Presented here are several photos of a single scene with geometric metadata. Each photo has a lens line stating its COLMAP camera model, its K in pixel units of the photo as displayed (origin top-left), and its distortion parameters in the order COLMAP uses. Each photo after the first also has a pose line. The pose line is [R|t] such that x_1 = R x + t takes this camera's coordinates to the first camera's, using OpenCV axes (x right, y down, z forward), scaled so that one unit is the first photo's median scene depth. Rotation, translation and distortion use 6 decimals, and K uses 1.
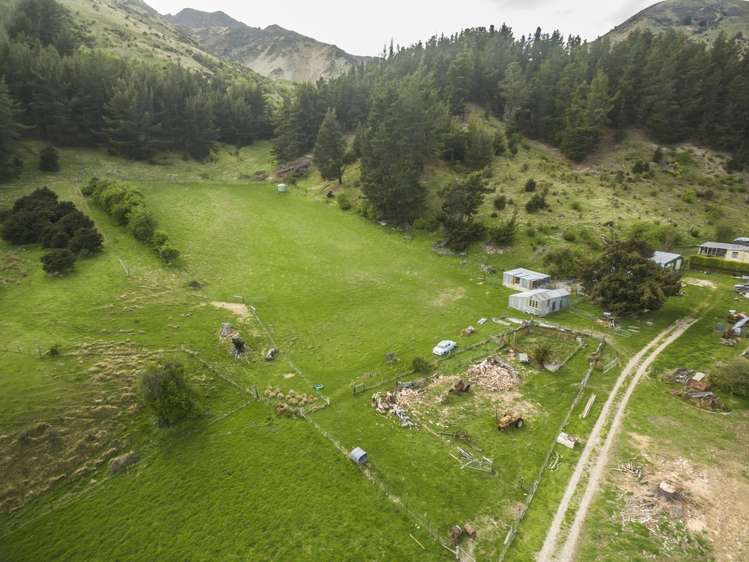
lens RADIAL K [[414.7, 0, 370.5], [0, 414.7, 282.5], [0, 0, 1]] dist [0.006362, -0.000340]
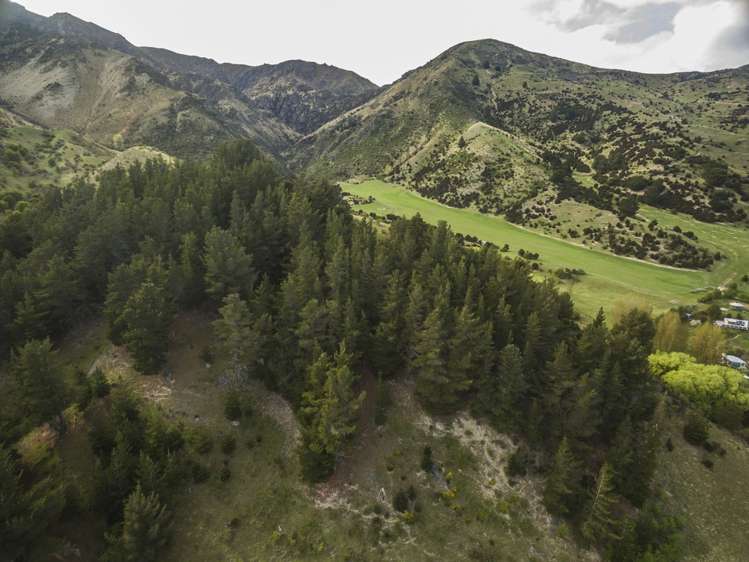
lens RADIAL K [[414.7, 0, 370.8], [0, 414.7, 284.1], [0, 0, 1]] dist [0.006362, -0.000340]
pose [[0.943159, -0.090945, 0.319657, 0.058239], [0.089606, 0.995797, 0.018928, -0.090447], [-0.320035, 0.010791, 0.947344, 0.052135]]
